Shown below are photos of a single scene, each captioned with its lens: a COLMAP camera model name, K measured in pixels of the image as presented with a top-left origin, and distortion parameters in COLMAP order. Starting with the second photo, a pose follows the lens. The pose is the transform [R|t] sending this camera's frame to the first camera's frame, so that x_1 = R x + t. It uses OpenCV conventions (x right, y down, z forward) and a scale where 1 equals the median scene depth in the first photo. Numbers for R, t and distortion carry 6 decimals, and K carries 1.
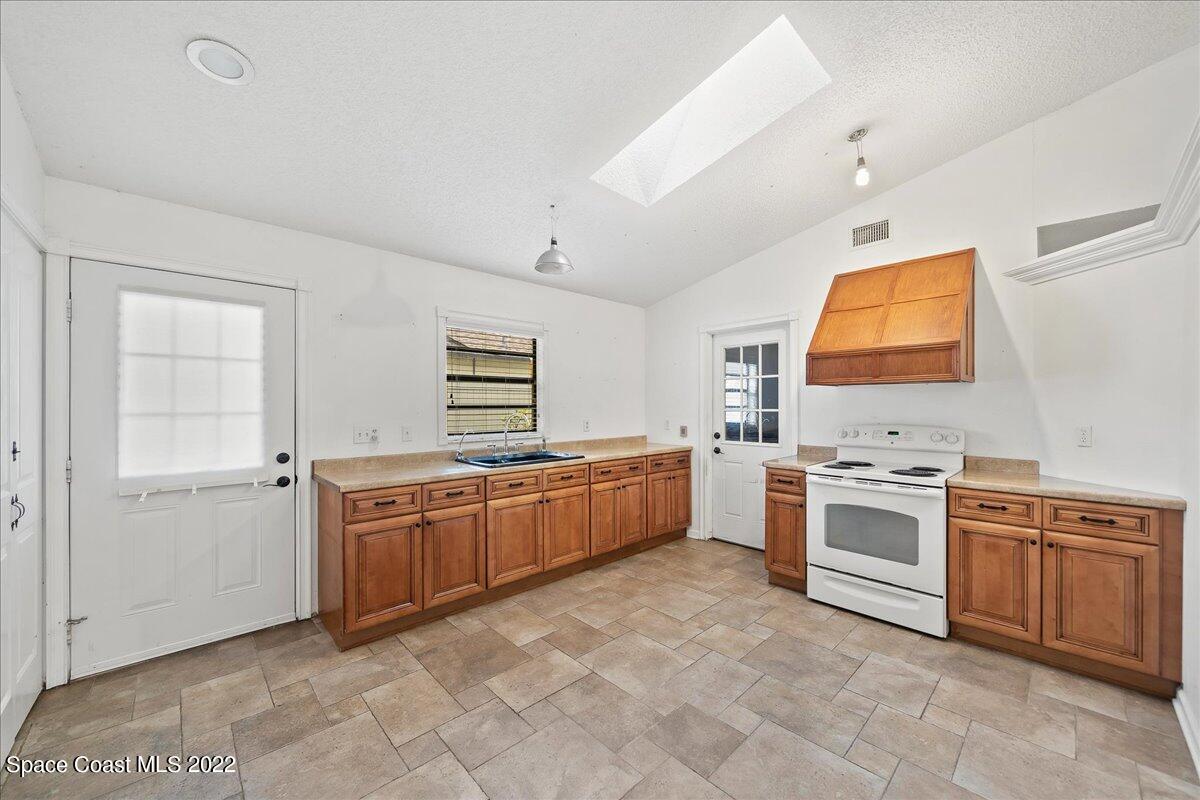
lens RADIAL K [[445.6, 0, 606.3], [0, 445.6, 404.8], [0, 0, 1]] dist [-0.003180, -0.000003]
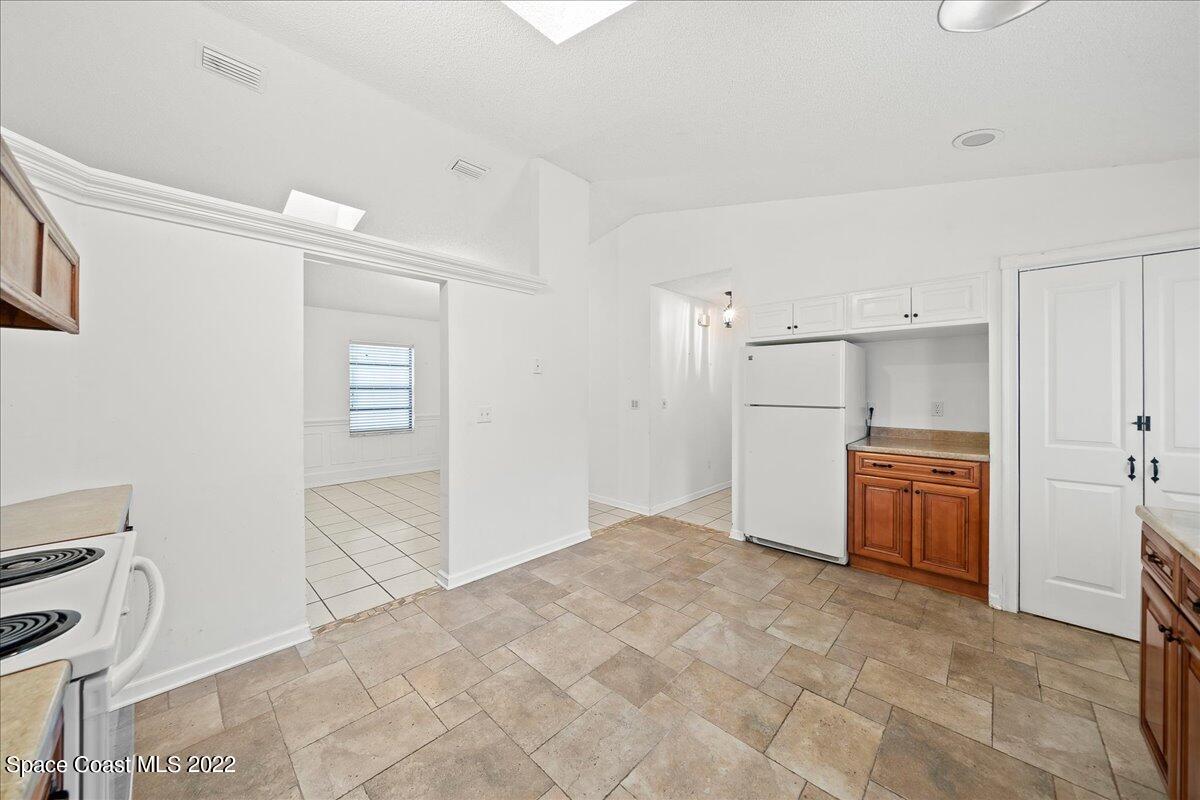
lens RADIAL K [[419.6, 0, 598.1], [0, 419.6, 389.4], [0, 0, 1]] dist [-0.005408, -0.000072]
pose [[-0.999191, -0.002860, -0.040124, 0.226225], [-0.002886, 0.999996, 0.000593, 0.003581], [0.040122, 0.000708, -0.999195, 1.399402]]
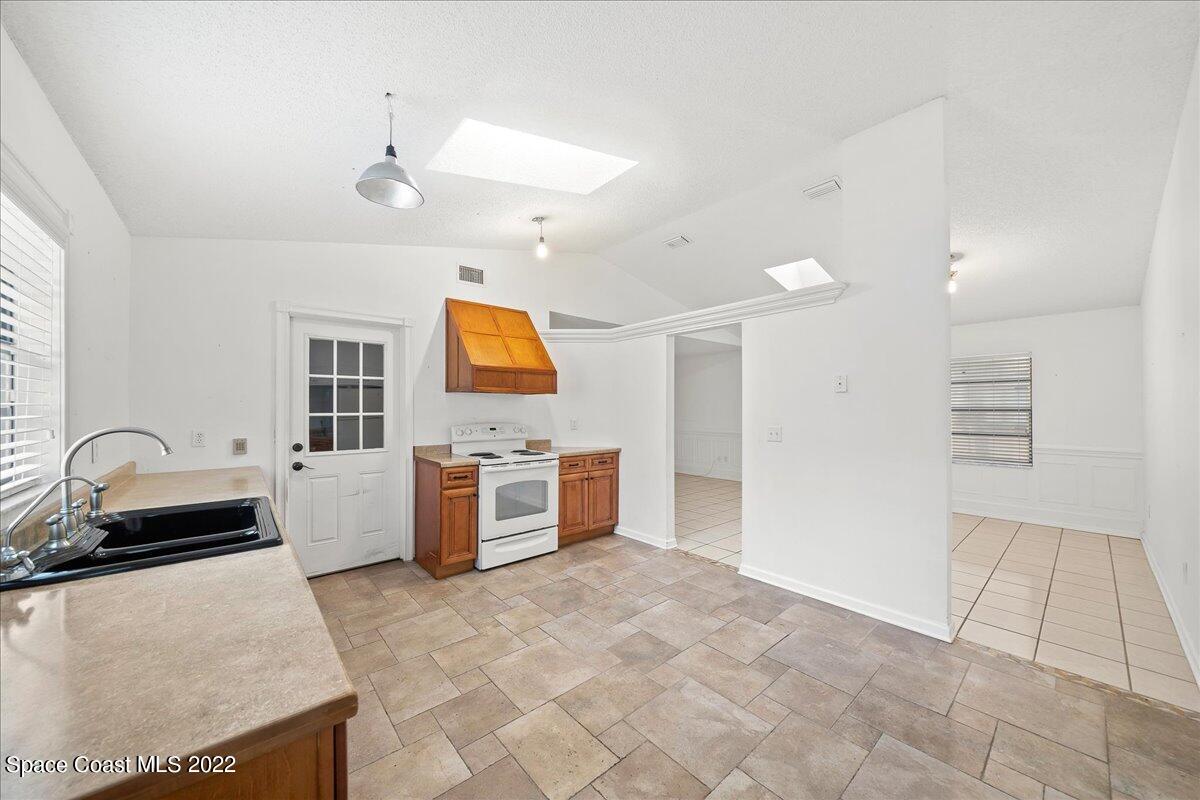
lens RADIAL K [[423.4, 0, 588.8], [0, 423.4, 404.1], [0, 0, 1]] dist [-0.000769, -0.000032]
pose [[0.070724, 0.009650, 0.997449, -0.754656], [-0.002030, 0.999953, -0.009531, -0.001360], [-0.997494, -0.001351, 0.070740, 0.724257]]
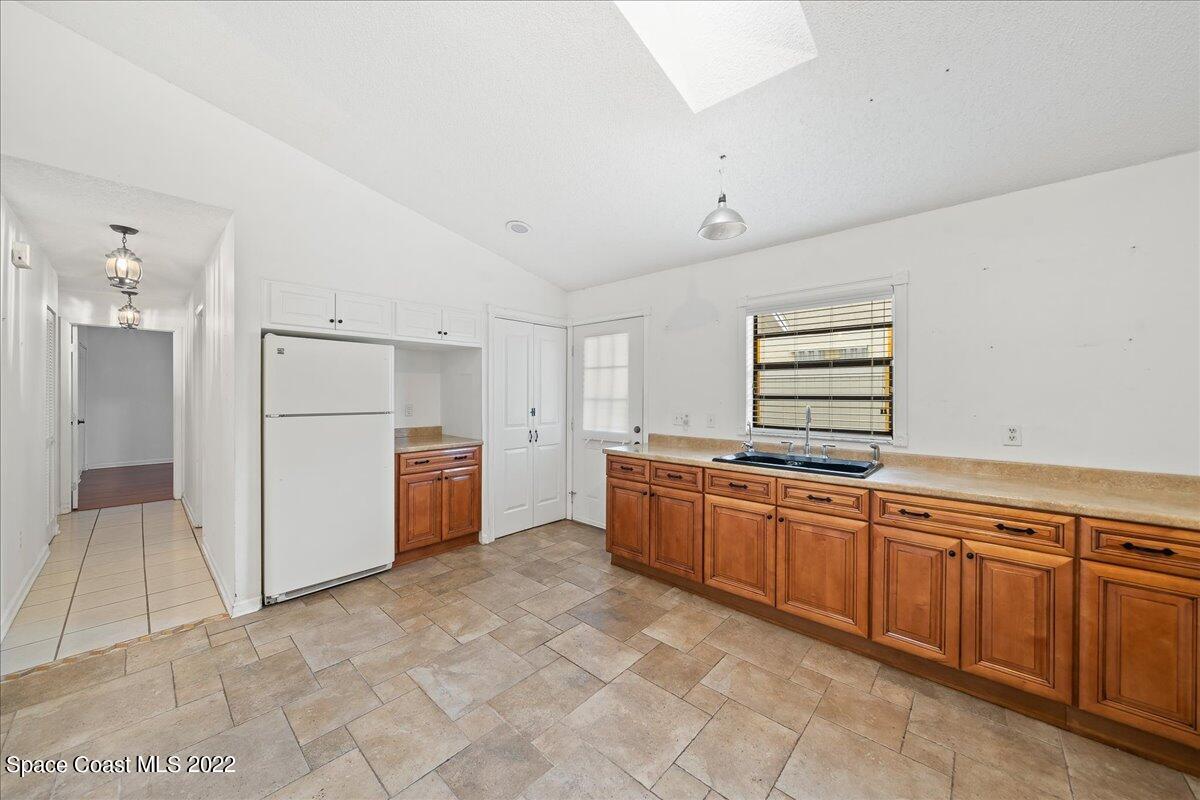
lens RADIAL K [[425.6, 0, 595.6], [0, 425.6, 395.7], [0, 0, 1]] dist [-0.002703, -0.000186]
pose [[0.064931, 0.005016, -0.997877, 0.708425], [-0.004269, 0.999980, 0.004749, -0.001538], [0.997881, 0.003952, 0.064951, 0.767655]]
